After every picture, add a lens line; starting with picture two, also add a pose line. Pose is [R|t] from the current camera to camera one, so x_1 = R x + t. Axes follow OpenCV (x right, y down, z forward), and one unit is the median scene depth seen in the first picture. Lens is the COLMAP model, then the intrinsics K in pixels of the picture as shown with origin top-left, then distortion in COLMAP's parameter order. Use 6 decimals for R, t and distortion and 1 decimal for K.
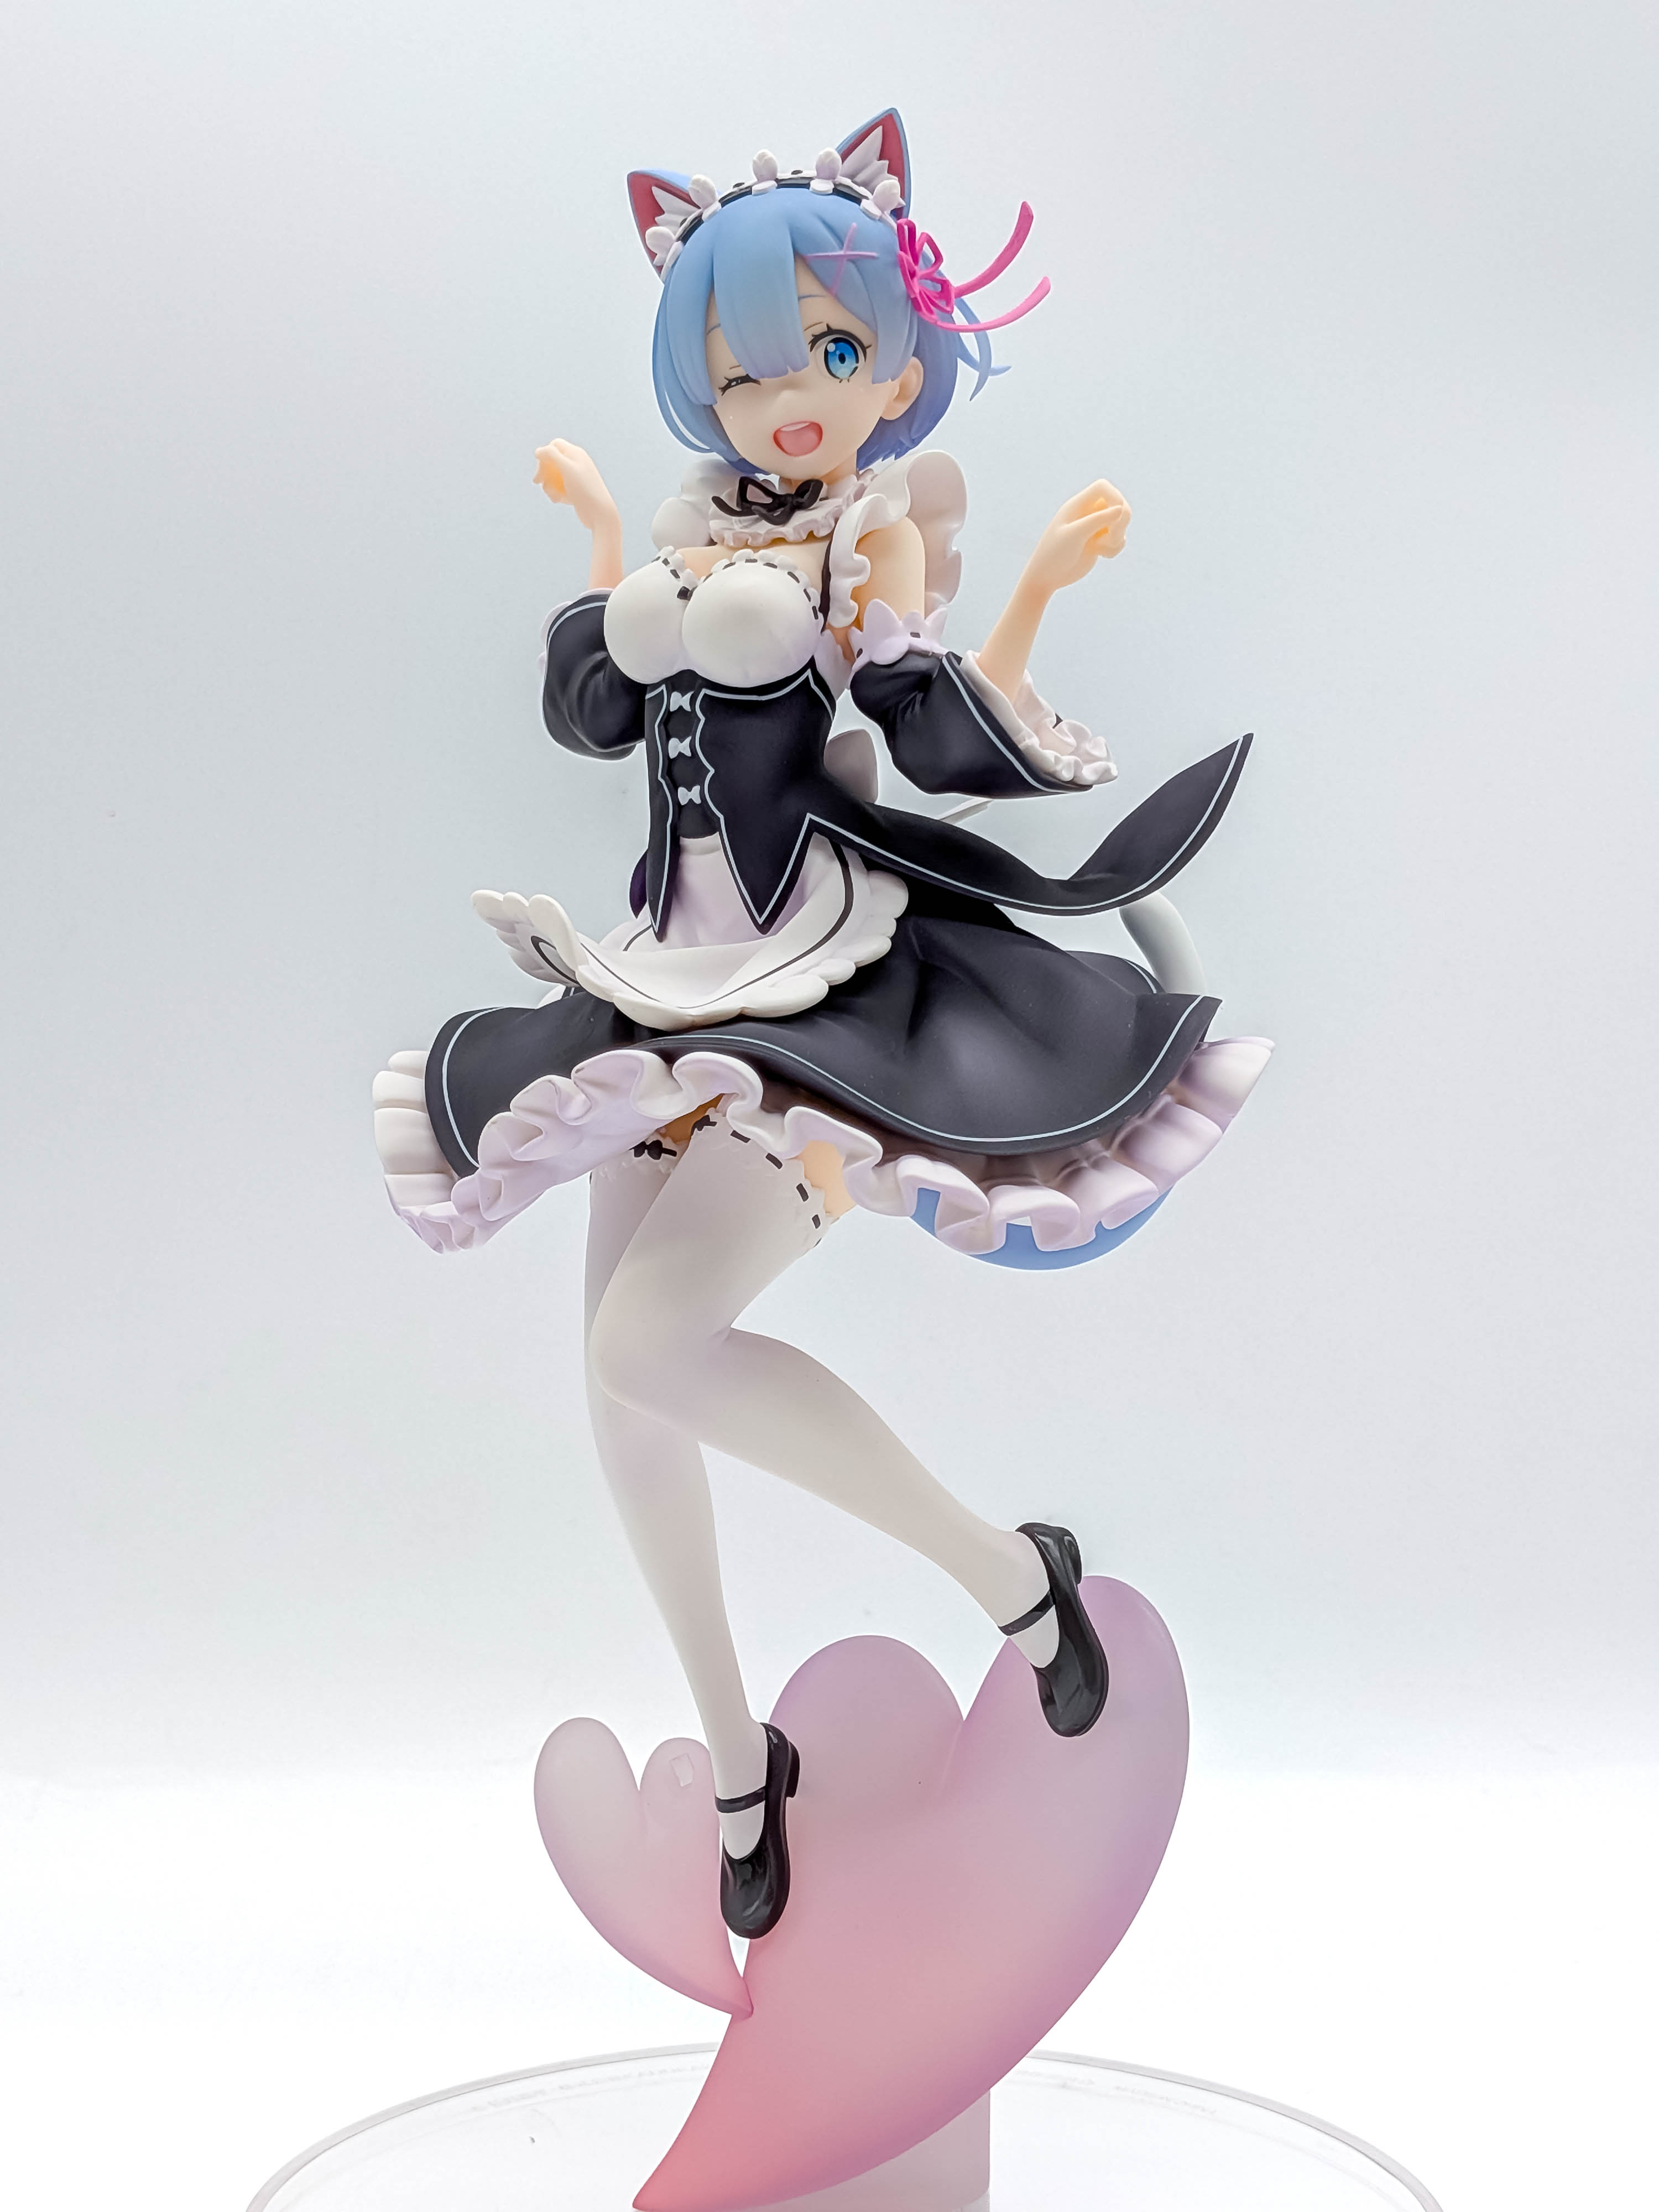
lens RADIAL K [[3324.6, 0, 837.8], [0, 3324.6, 1147.0], [0, 0, 1]] dist [0.091825, 0.000000]
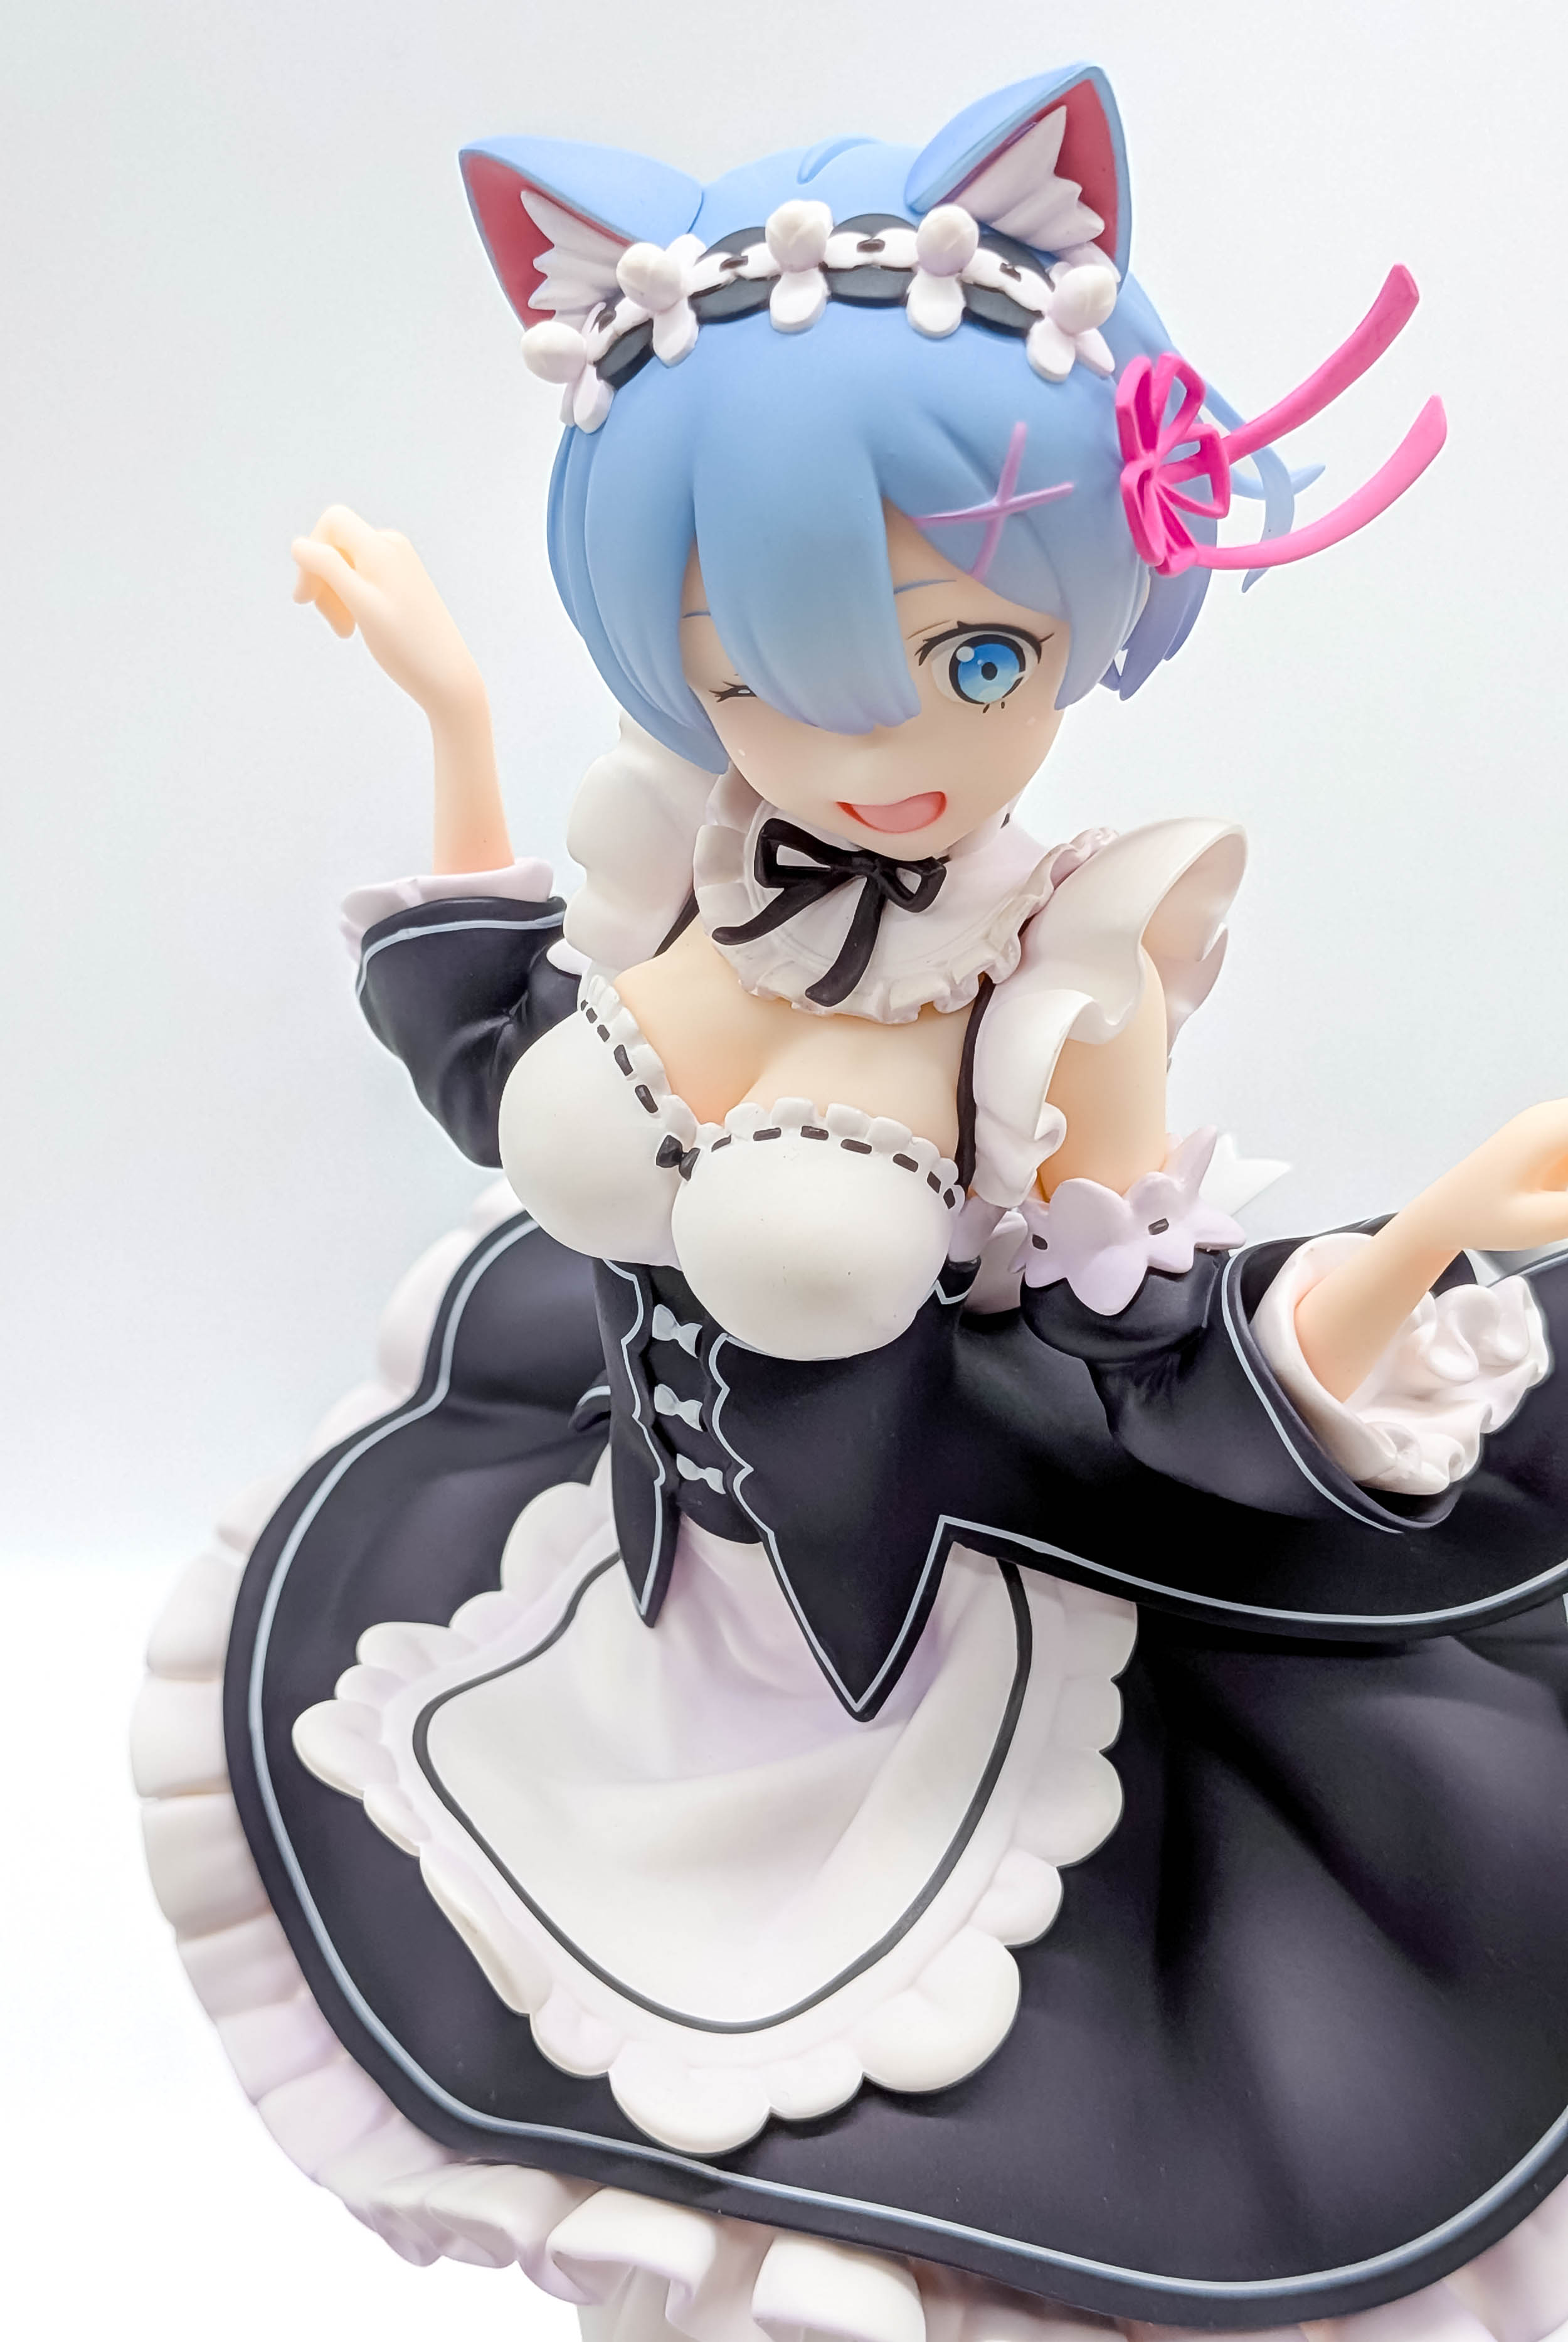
lens RADIAL K [[3747.1, 0, 688.2], [0, 3747.1, 1002.7], [0, 0, 1]] dist [0.125545, 0.000000]
pose [[0.997688, -0.067525, 0.007677, -0.046090], [0.055377, 0.873249, 0.484117, -0.443871], [-0.039394, -0.482573, 0.874970, 0.537704]]
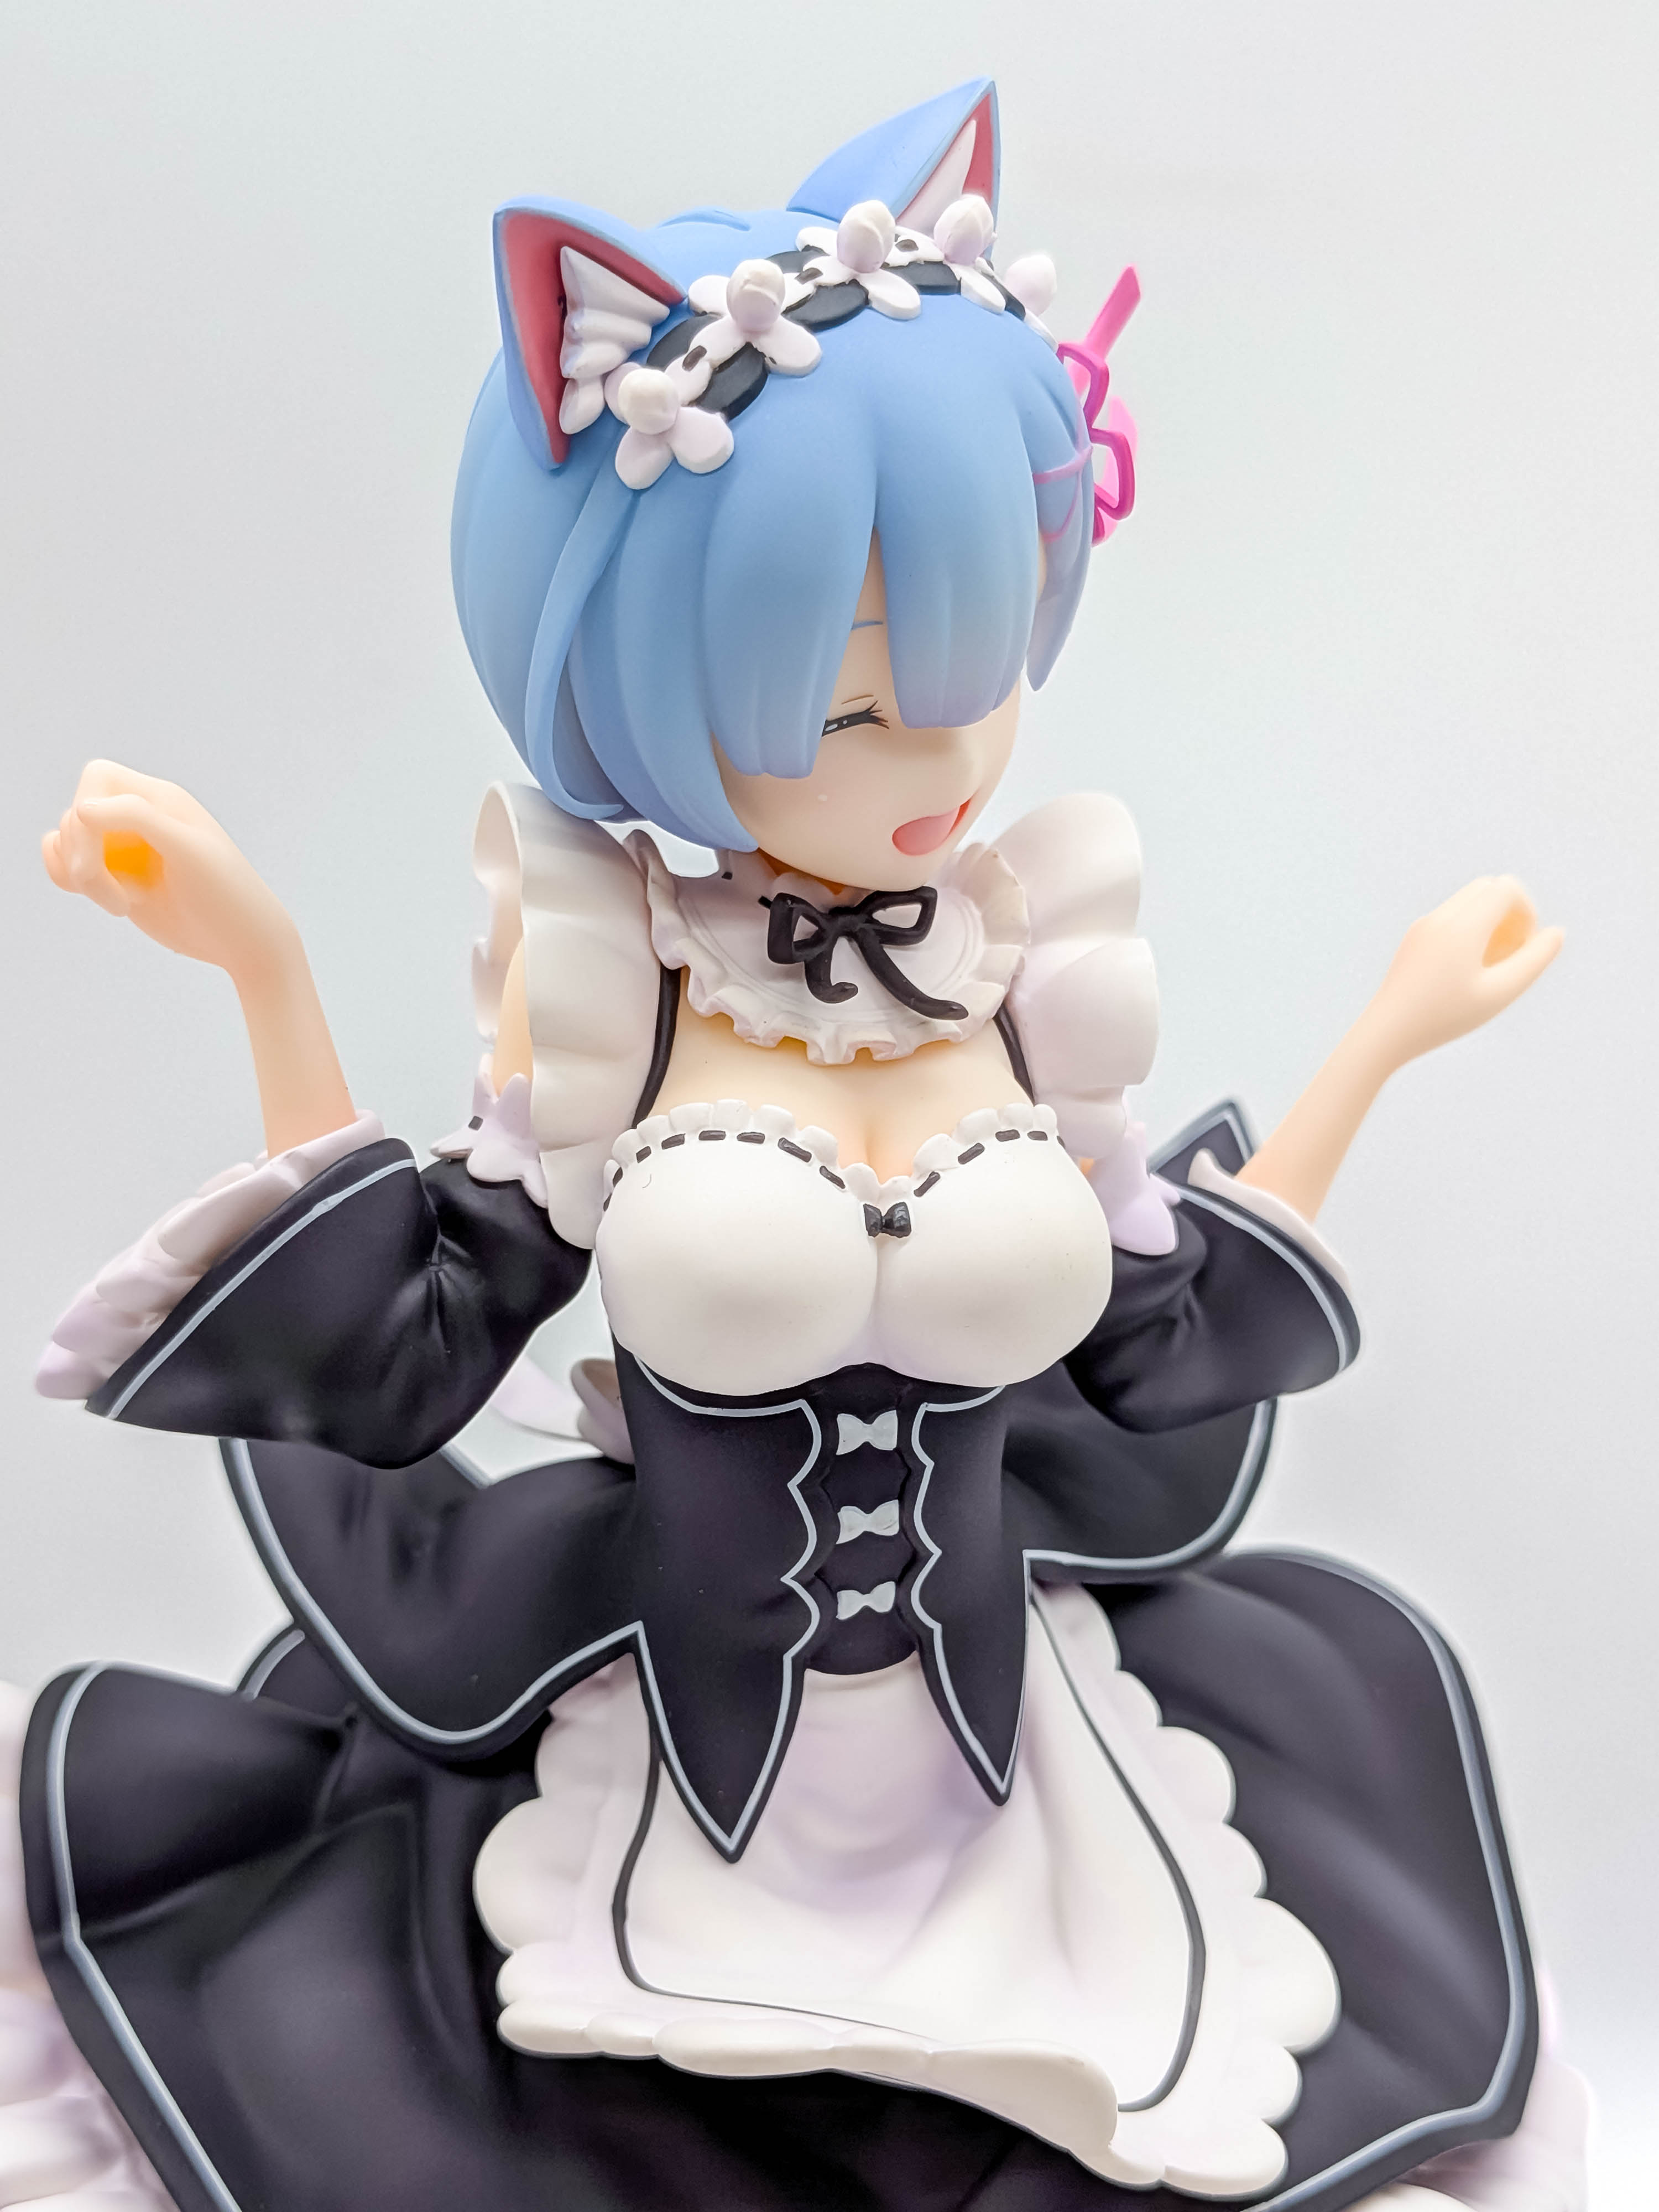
lens RADIAL K [[3339.6, 0, 863.1], [0, 3339.6, 1095.7], [0, 0, 1]] dist [0.110074, 0.000000]
pose [[0.522748, -0.281153, 0.804790, -0.412945], [0.031034, 0.949700, 0.311619, -0.325655], [-0.851922, -0.137923, 0.505179, 0.767430]]
